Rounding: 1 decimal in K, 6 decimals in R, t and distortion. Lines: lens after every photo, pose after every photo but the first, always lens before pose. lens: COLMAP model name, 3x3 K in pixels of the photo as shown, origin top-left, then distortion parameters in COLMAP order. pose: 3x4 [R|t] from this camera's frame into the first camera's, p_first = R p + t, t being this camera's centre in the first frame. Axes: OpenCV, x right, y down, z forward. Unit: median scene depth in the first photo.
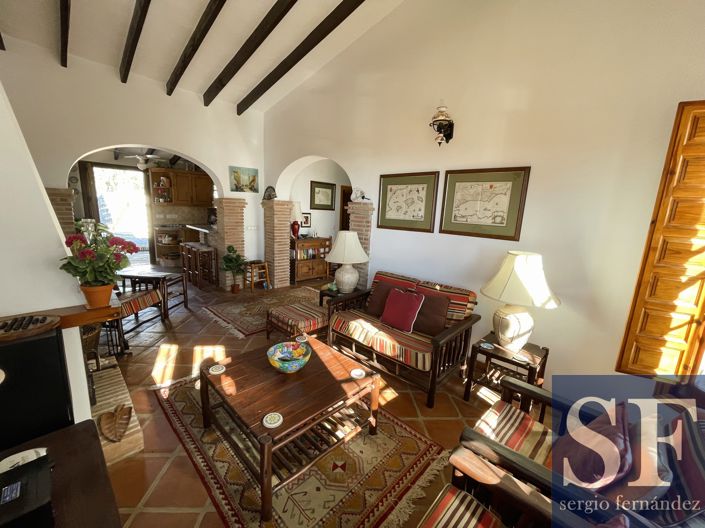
lens RADIAL K [[287.3, 0, 351.4], [0, 287.3, 261.5], [0, 0, 1]] dist [-0.000071, 0.000127]
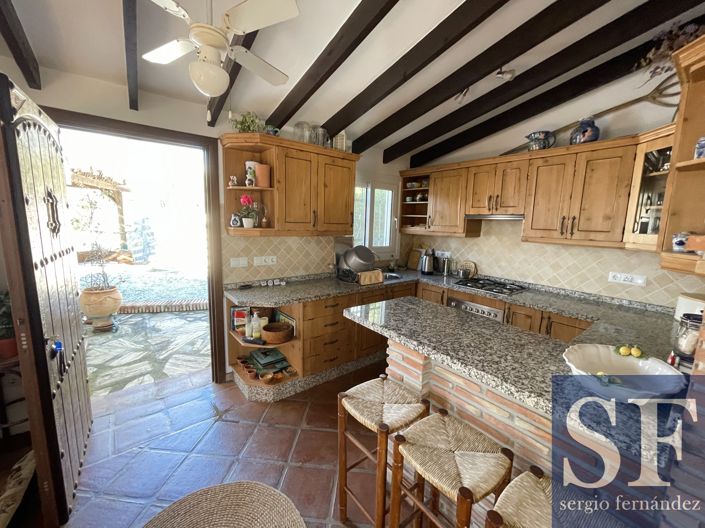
lens RADIAL K [[287.3, 0, 352.9], [0, 287.3, 263.3], [0, 0, 1]] dist [-0.000071, 0.000127]
pose [[0.991069, 0.006504, -0.133192, -0.469975], [-0.012187, 0.999048, -0.041895, -0.144956], [0.132793, 0.043144, 0.990204, 0.645083]]
